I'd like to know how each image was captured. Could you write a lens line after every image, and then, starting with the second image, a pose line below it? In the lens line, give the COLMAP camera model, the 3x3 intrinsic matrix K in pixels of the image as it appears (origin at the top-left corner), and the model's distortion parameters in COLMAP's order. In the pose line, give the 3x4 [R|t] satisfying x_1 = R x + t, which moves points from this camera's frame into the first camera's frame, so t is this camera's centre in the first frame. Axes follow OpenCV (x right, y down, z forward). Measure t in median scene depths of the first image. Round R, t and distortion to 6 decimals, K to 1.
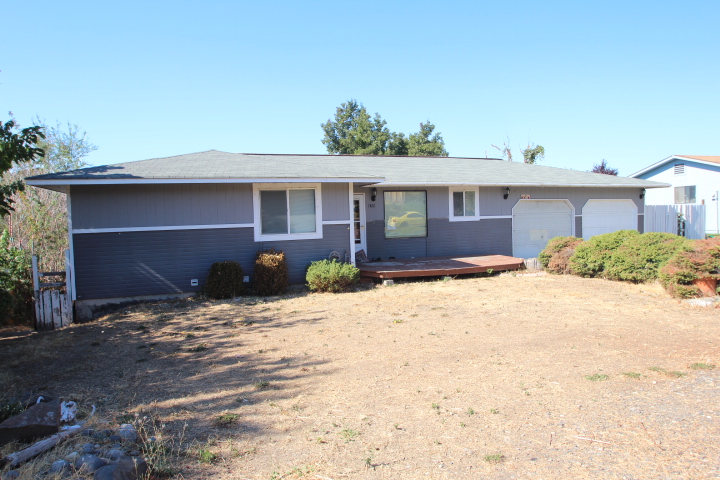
lens RADIAL K [[522.5, 0, 360.0], [0, 522.5, 239.8], [0, 0, 1]] dist [-0.051561, -0.001671]
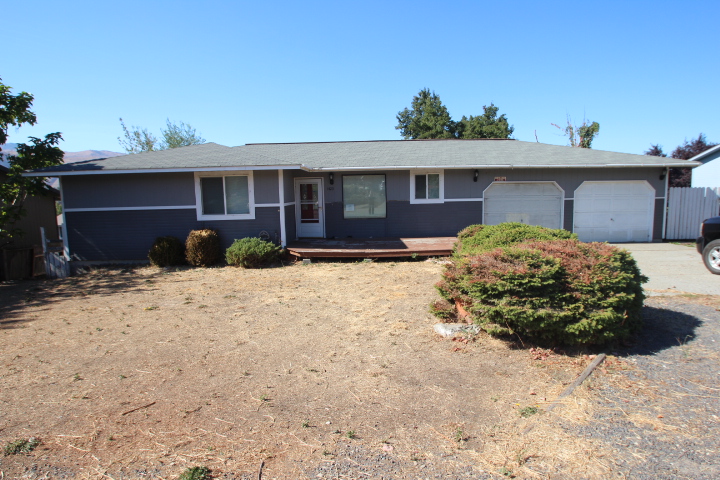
lens RADIAL K [[420.0, 0, 360.0], [0, 420.0, 238.7], [0, 0, 1]] dist [-0.026985, 0.000584]
pose [[0.929020, 0.048096, -0.366891, 0.387822], [-0.020689, 0.996717, 0.078272, -0.029653], [0.369451, -0.065126, 0.926965, 0.185346]]
